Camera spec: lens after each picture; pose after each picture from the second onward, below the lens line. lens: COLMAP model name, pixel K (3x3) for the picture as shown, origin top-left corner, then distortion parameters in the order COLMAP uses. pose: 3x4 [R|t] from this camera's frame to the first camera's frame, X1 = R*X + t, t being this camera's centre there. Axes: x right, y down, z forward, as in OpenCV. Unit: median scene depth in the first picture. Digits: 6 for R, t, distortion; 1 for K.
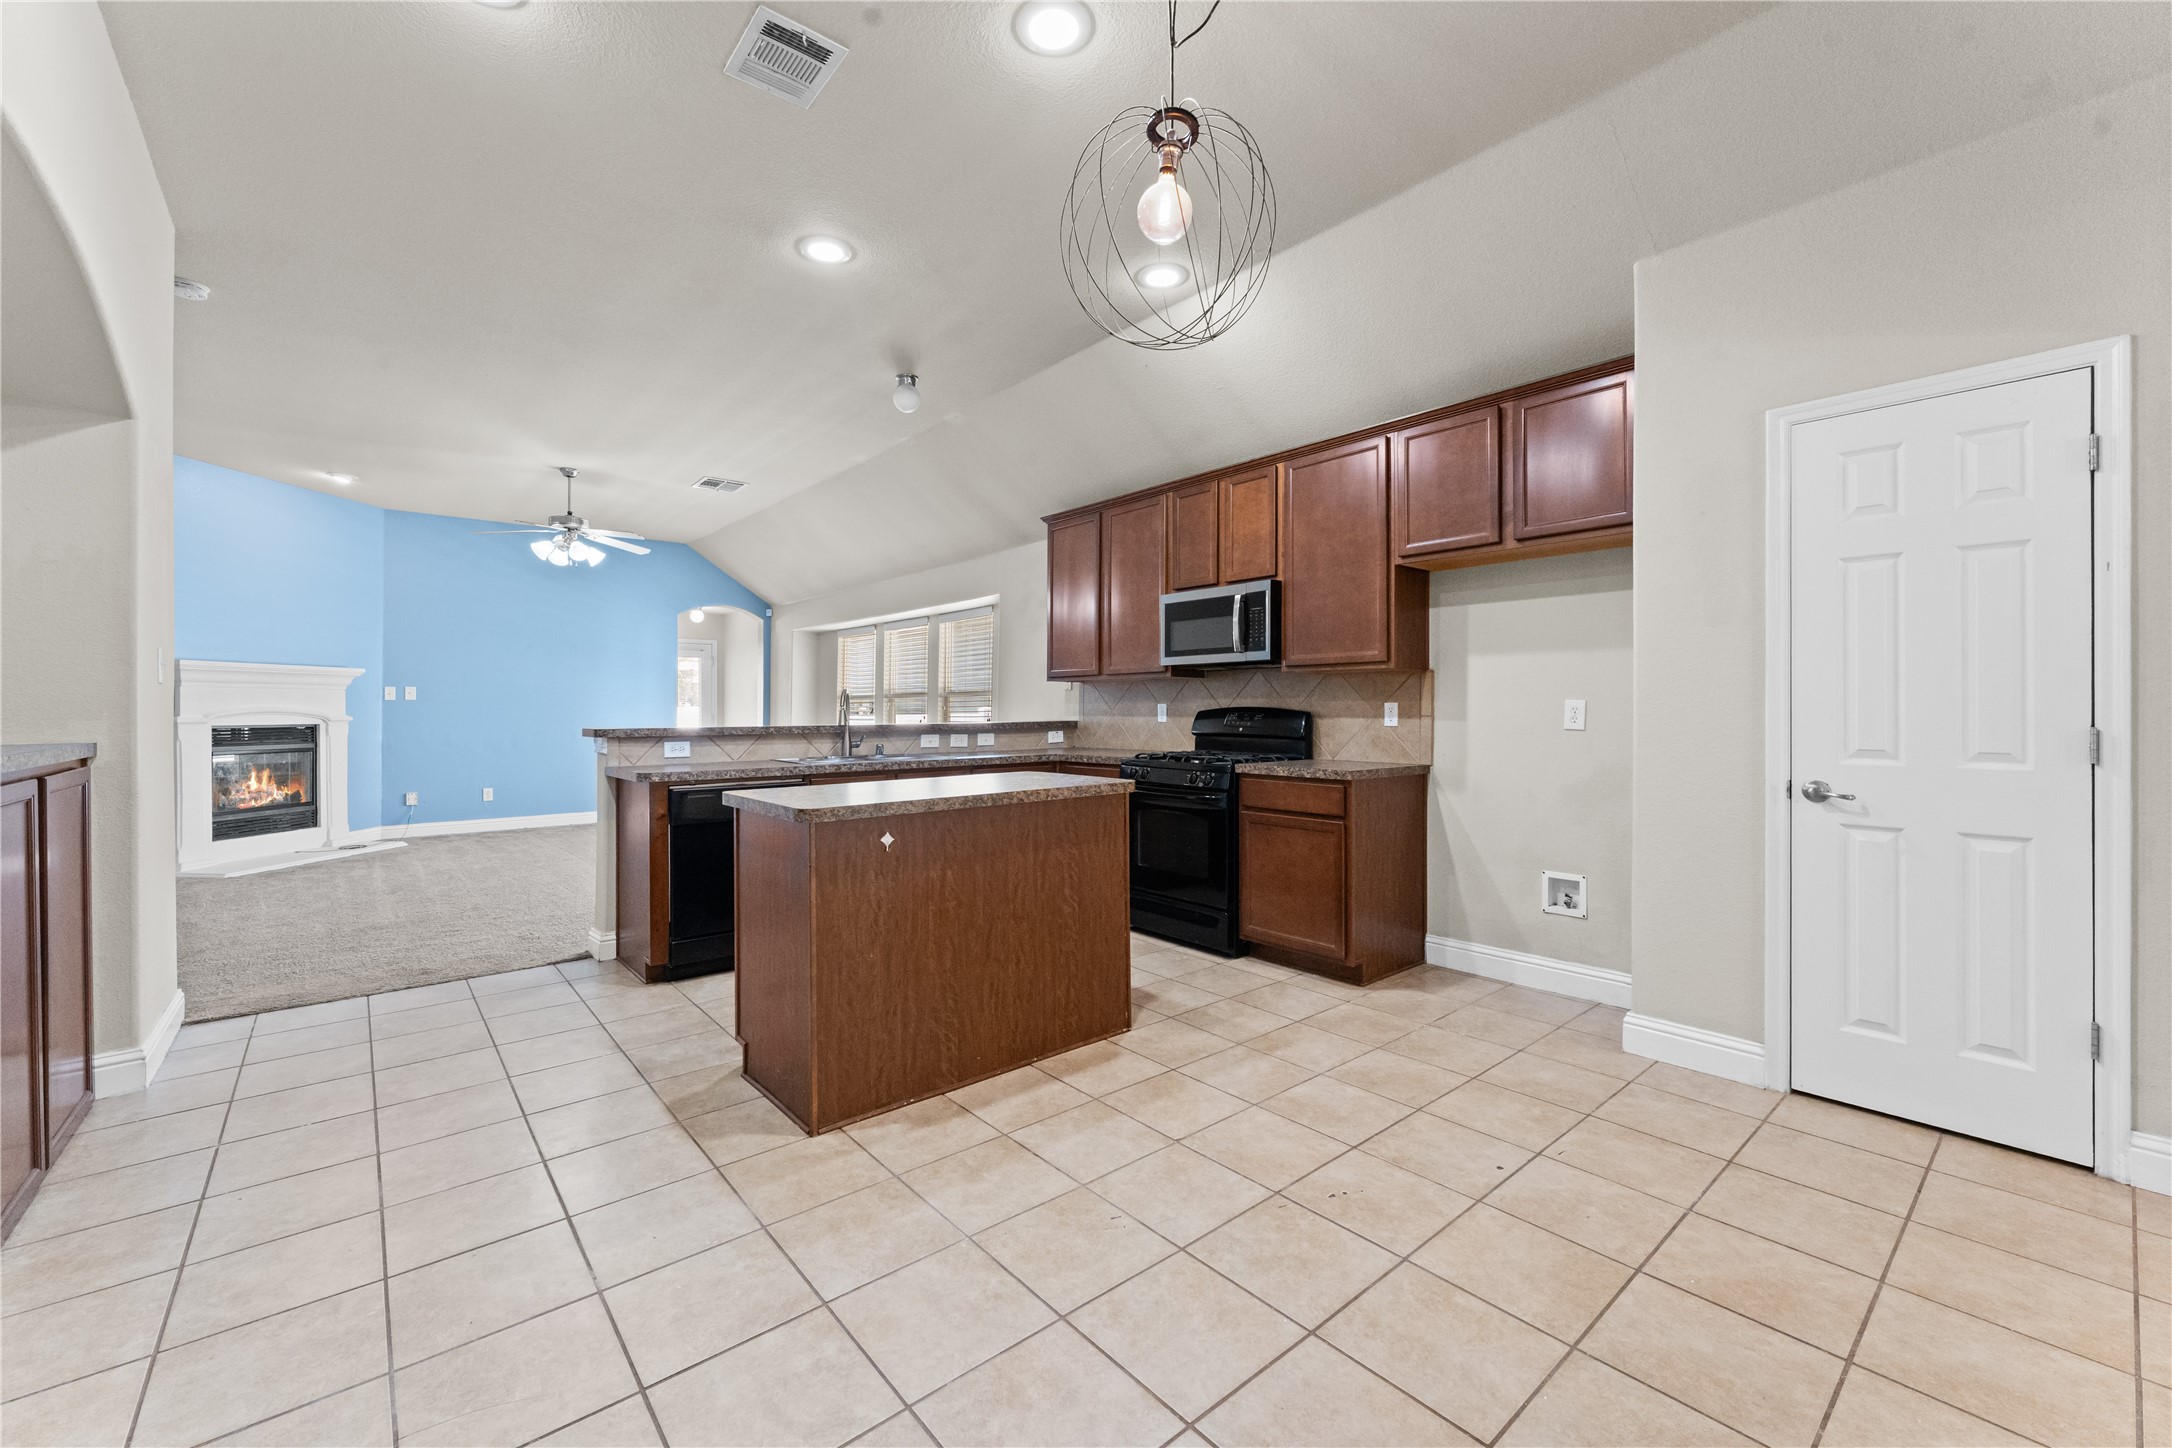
lens RADIAL K [[869.5, 0, 1072.9], [0, 869.5, 711.5], [0, 0, 1]] dist [-0.001714, -0.000334]
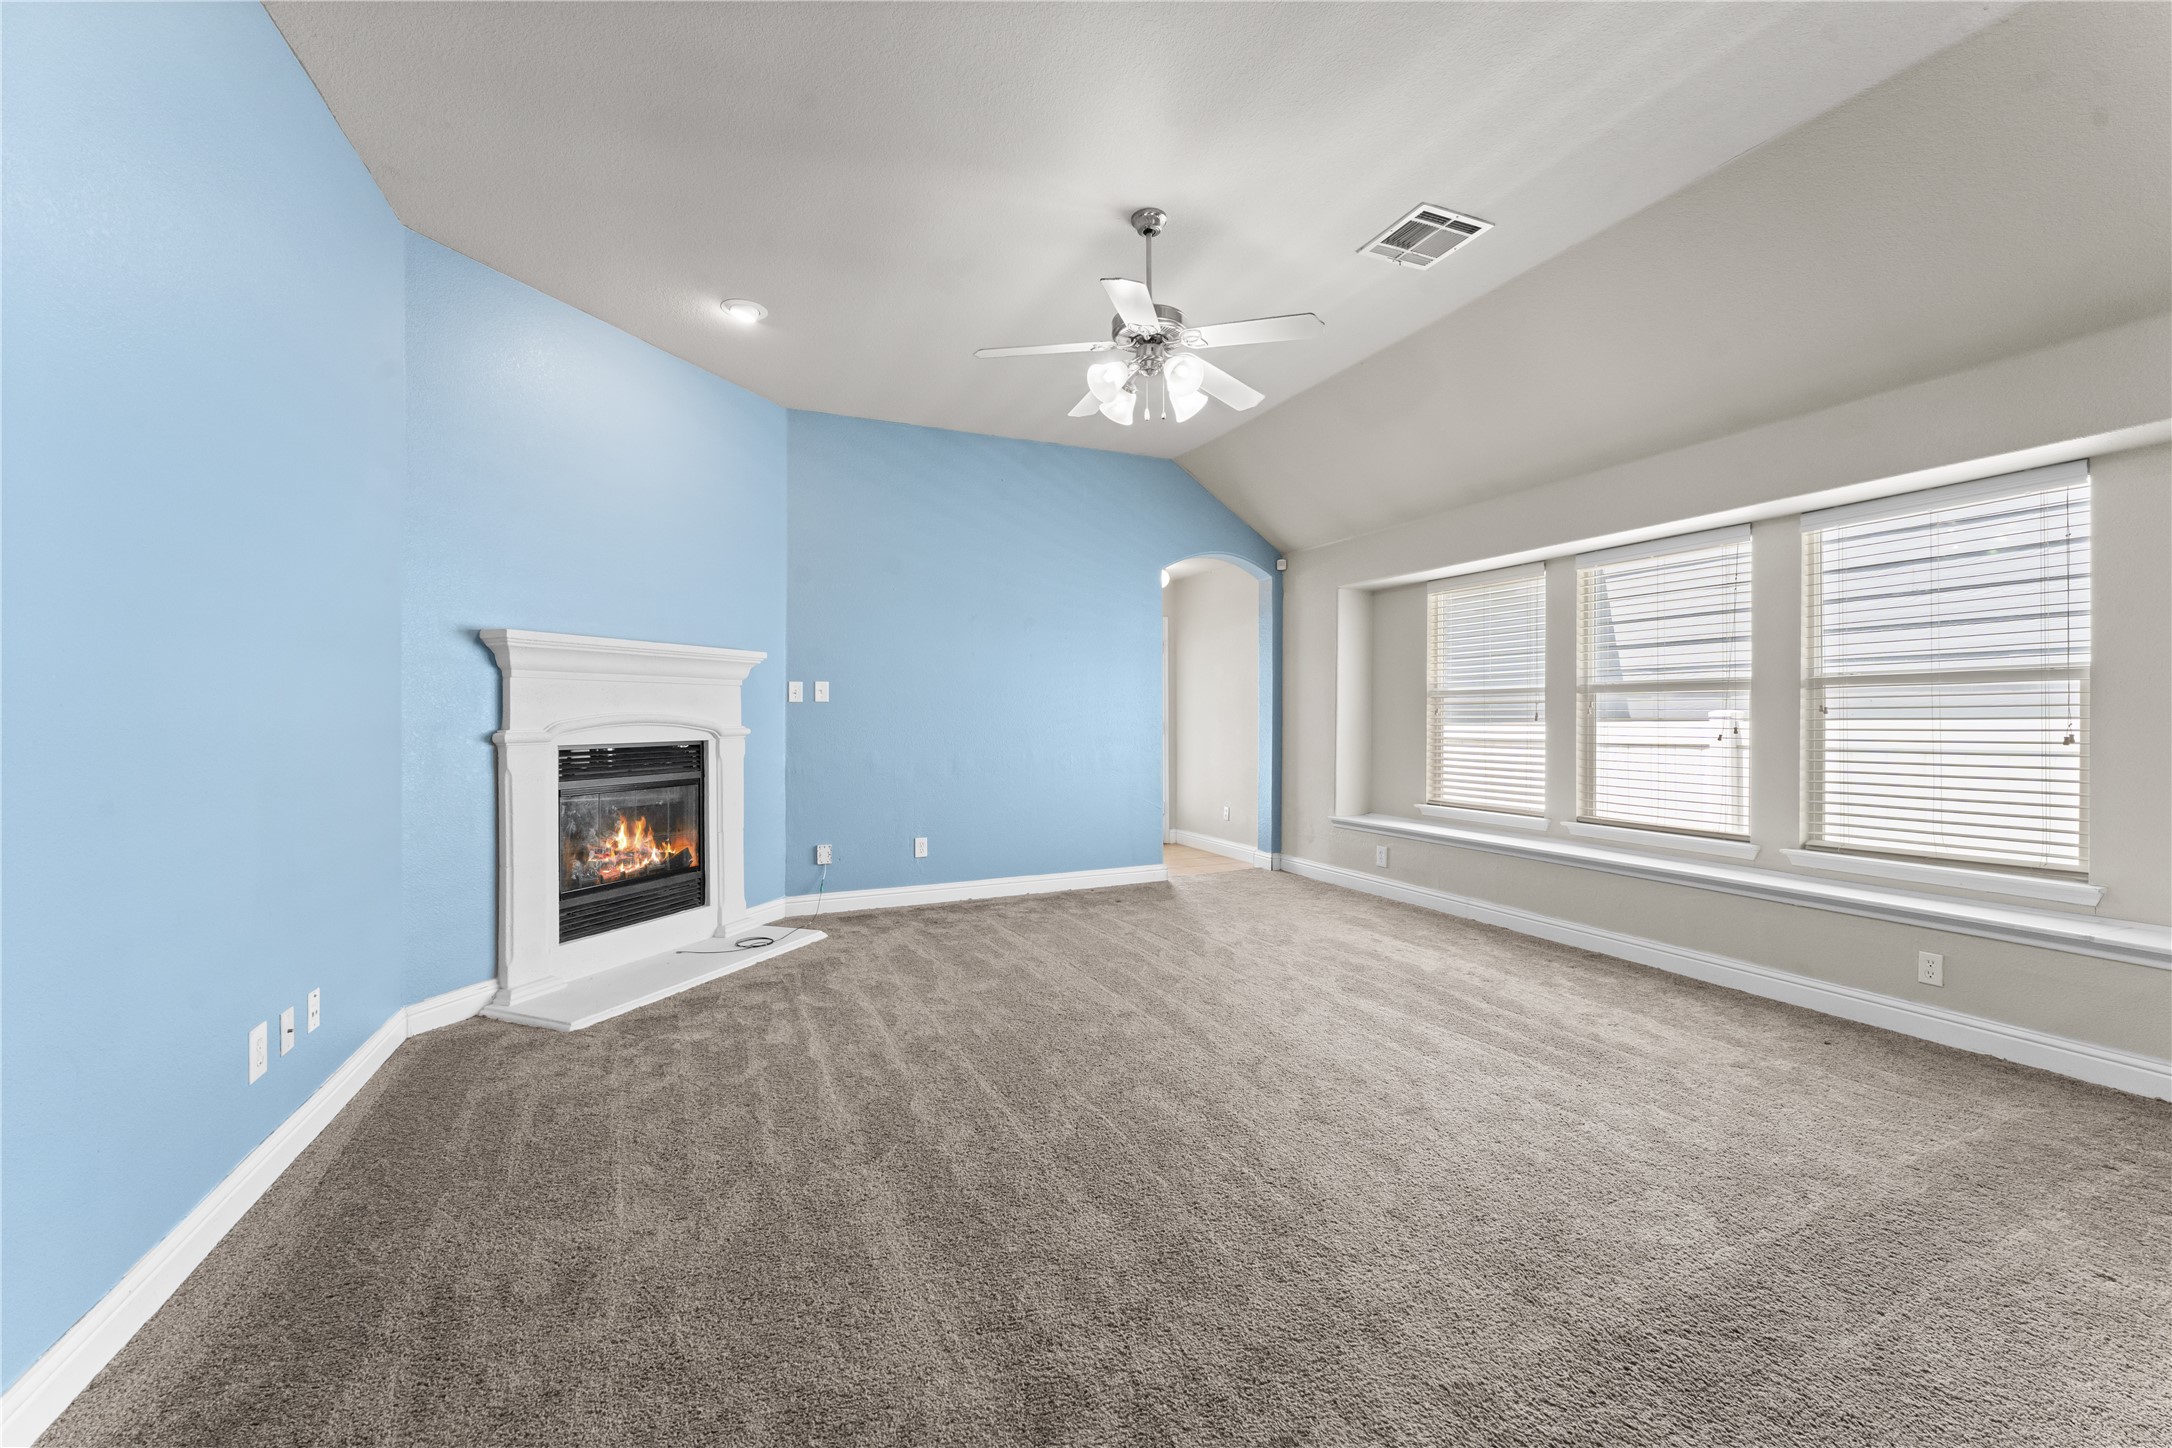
lens RADIAL K [[865.2, 0, 1084.9], [0, 865.2, 718.7], [0, 0, 1]] dist [-0.001875, -0.000431]
pose [[0.960317, -0.001252, -0.278908, -0.790849], [0.002338, 0.999991, 0.003559, -0.004873], [0.278901, -0.004070, 0.960311, 0.872653]]
